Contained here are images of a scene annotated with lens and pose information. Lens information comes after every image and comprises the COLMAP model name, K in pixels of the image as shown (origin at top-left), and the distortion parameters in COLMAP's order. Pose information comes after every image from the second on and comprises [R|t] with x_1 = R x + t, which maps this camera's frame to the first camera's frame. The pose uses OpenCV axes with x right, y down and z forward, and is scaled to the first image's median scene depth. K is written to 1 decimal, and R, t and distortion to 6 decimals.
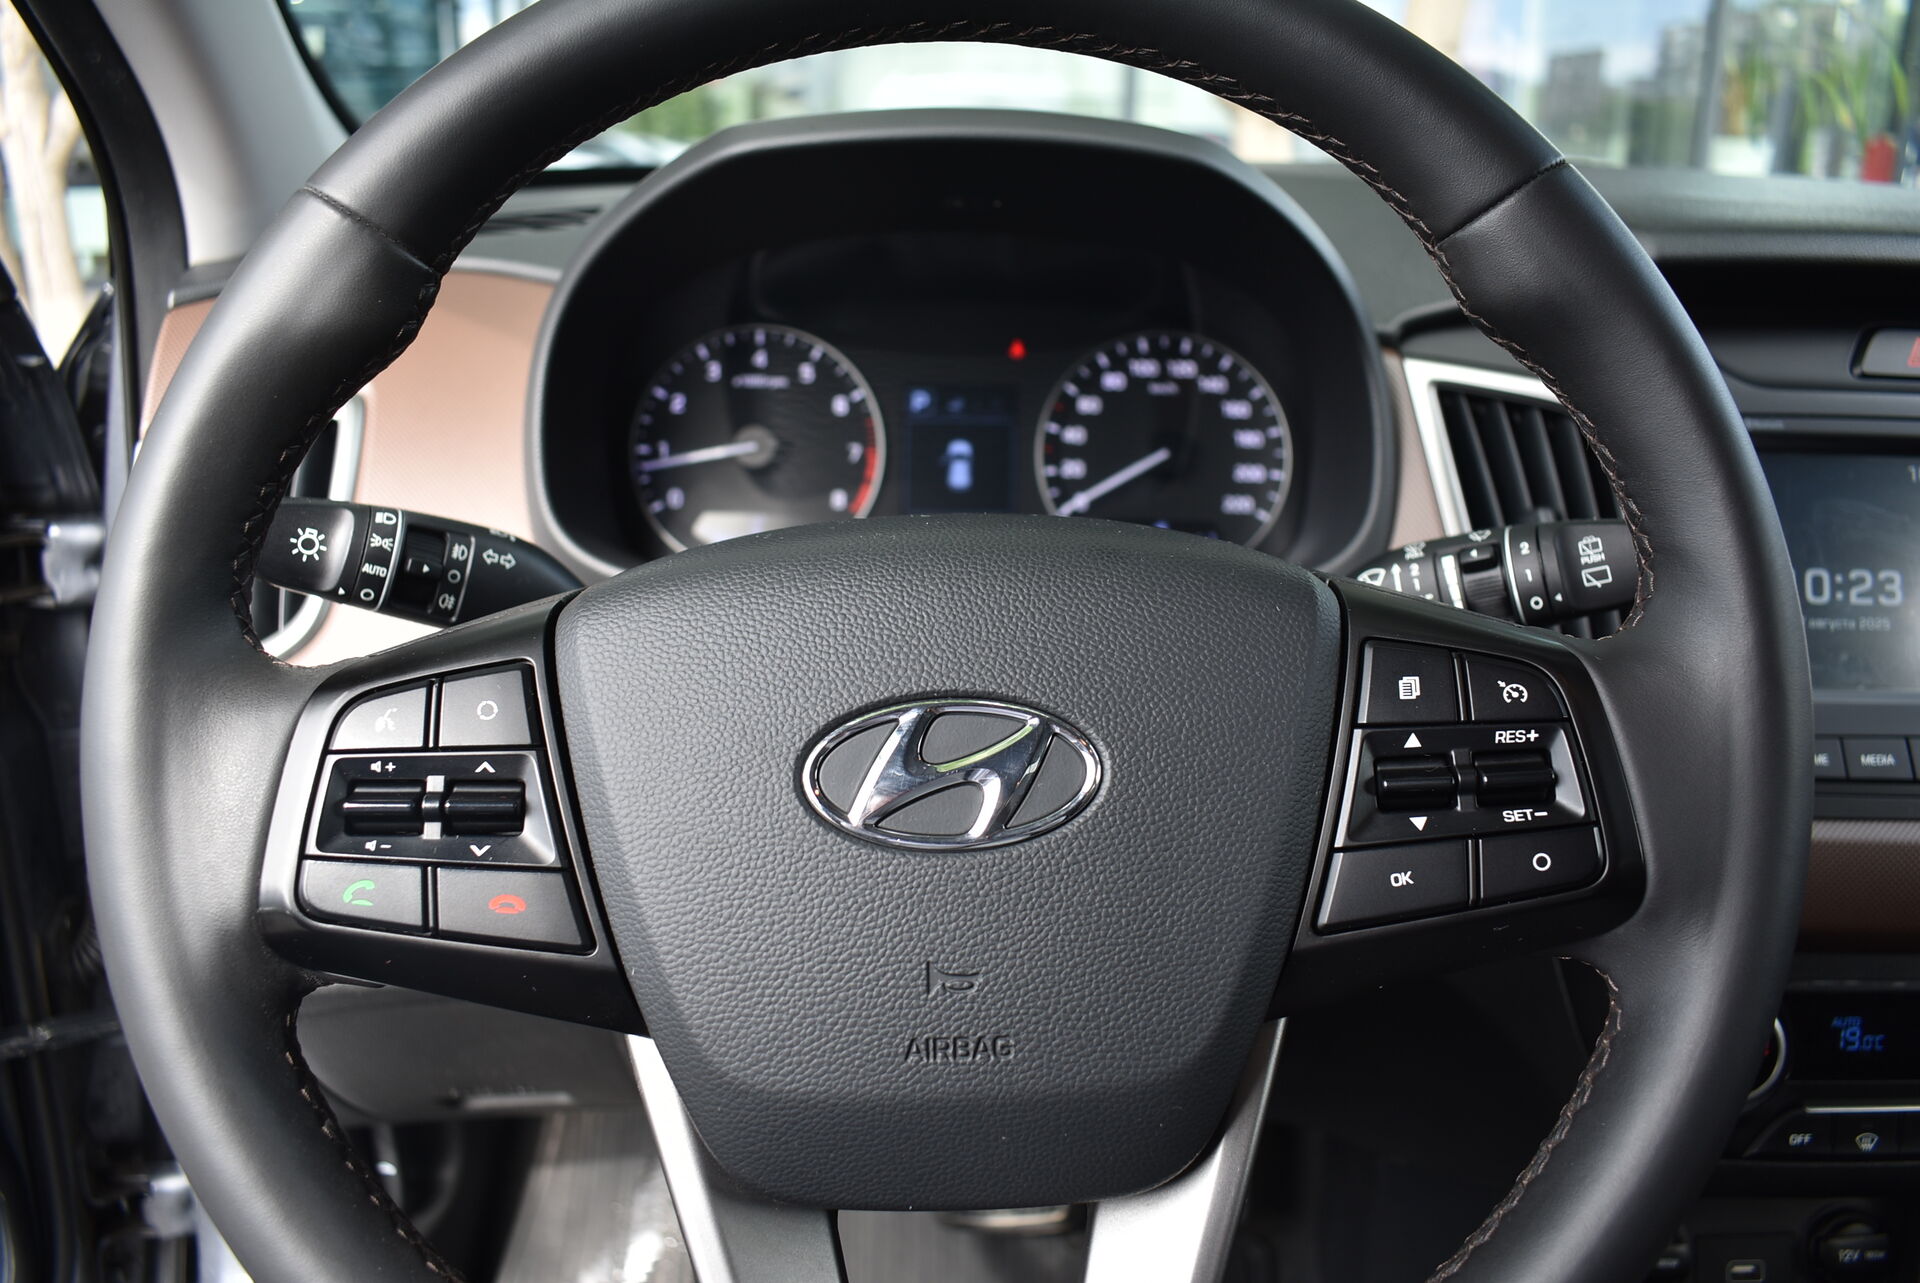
lens RADIAL K [[1490.6, 0, 964.6], [0, 1490.6, 636.6], [0, 0, 1]] dist [-0.098322, 0.004321]
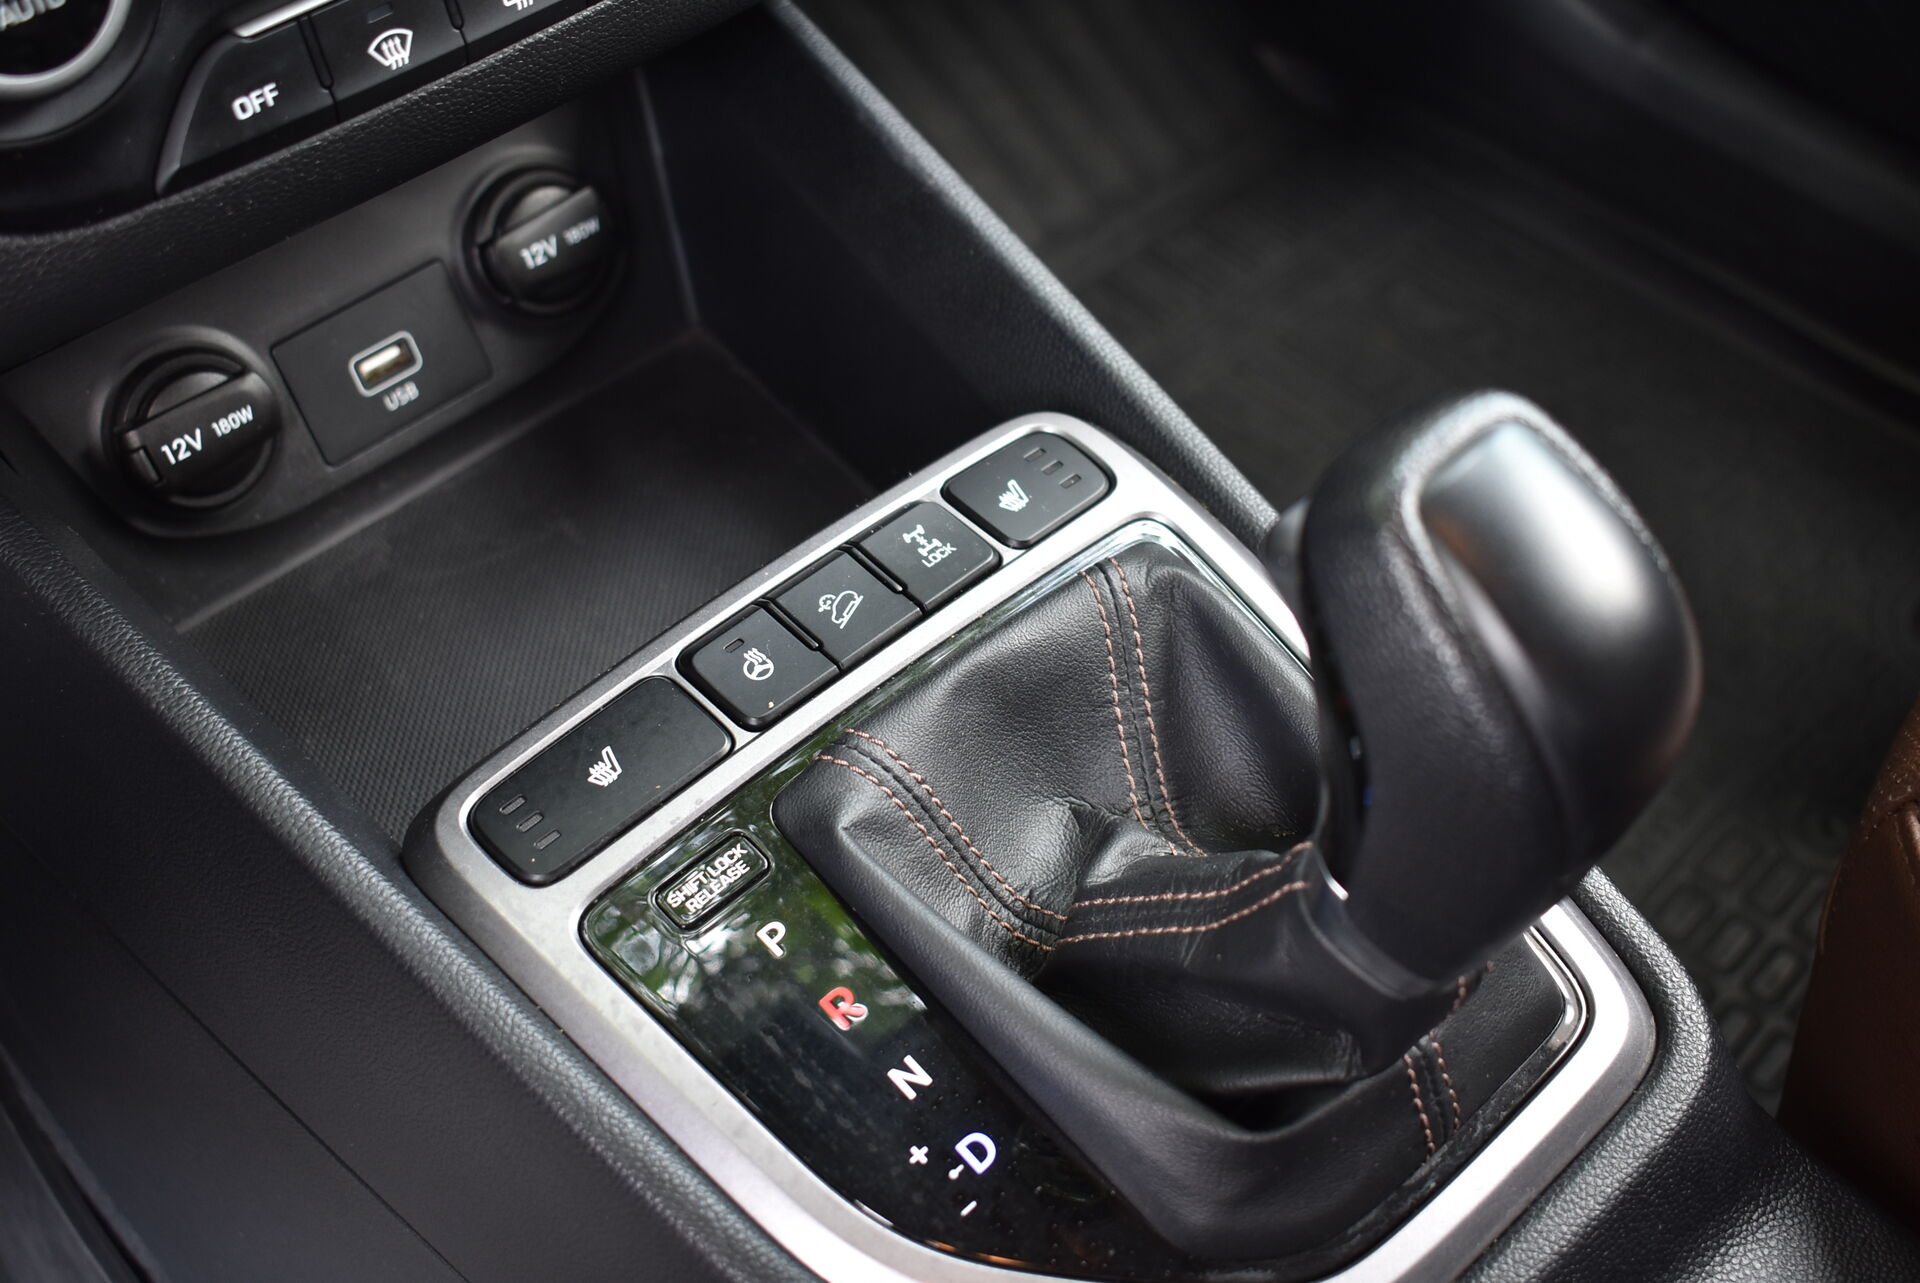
lens RADIAL K [[2238.1, 0, 958.3], [0, 2238.1, 646.8], [0, 0, 1]] dist [-0.035713, 0.000000]
pose [[0.716115, -0.524994, 0.459957, 0.304847], [0.231019, 0.800116, 0.553574, 0.140480], [-0.658642, -0.290165, 0.694259, 0.290242]]
